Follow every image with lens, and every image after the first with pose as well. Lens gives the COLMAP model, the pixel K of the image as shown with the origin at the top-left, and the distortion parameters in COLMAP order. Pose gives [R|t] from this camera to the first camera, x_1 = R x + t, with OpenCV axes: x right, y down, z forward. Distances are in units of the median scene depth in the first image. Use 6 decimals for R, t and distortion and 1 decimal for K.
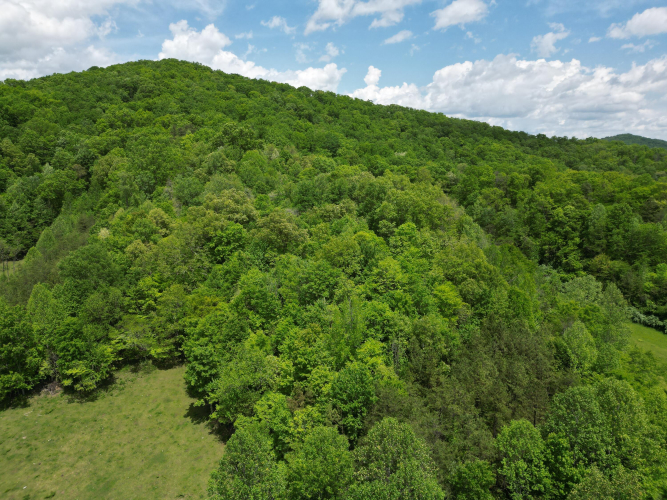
lens RADIAL K [[455.4, 0, 333.5], [0, 455.4, 250.0], [0, 0, 1]] dist [0.039452, -0.047115]
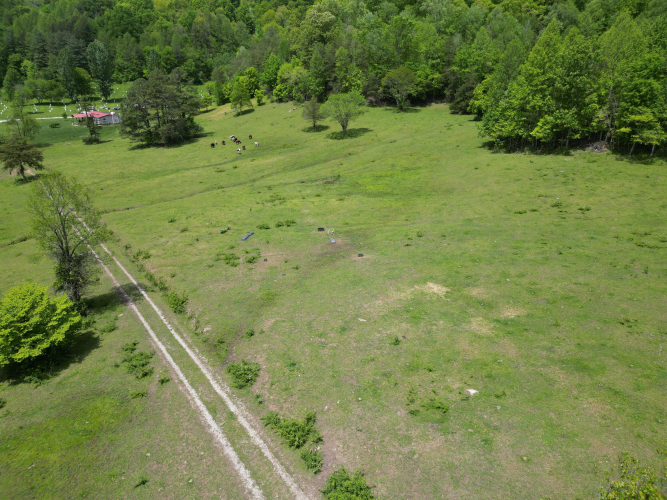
lens RADIAL K [[455.4, 0, 333.5], [0, 455.4, 250.0], [0, 0, 1]] dist [0.039452, -0.047115]
pose [[0.506658, 0.320231, -0.800469, -0.096487], [-0.178550, 0.947304, 0.265960, 0.282495], [0.843456, 0.008173, 0.537136, 0.103321]]
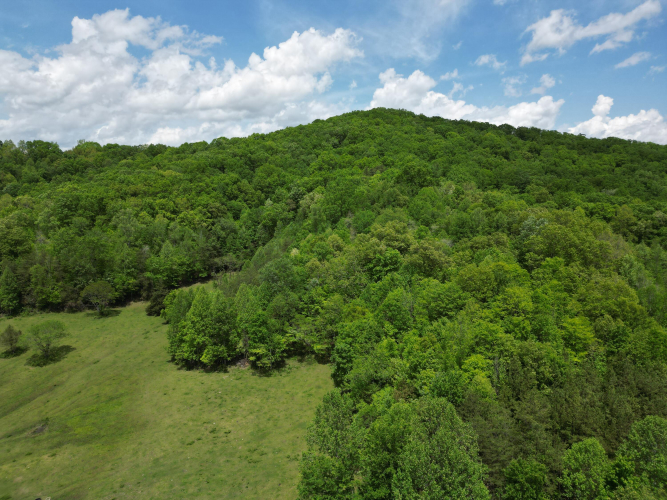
lens RADIAL K [[455.4, 0, 333.5], [0, 455.4, 250.0], [0, 0, 1]] dist [0.039452, -0.047115]
pose [[0.905930, 0.054261, -0.419937, 0.133822], [-0.088114, 0.994202, -0.061625, 0.027812], [0.414159, 0.092831, 0.905458, -0.101581]]
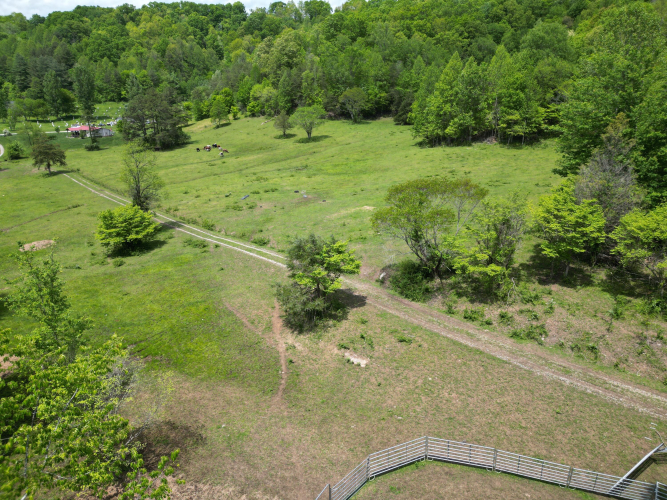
lens RADIAL K [[455.4, 0, 333.5], [0, 455.4, 250.0], [0, 0, 1]] dist [0.039452, -0.047115]
pose [[0.574089, 0.267891, -0.773729, 0.130315], [-0.171521, 0.963343, 0.206278, 0.330552], [0.800626, 0.014289, 0.598993, -0.039235]]
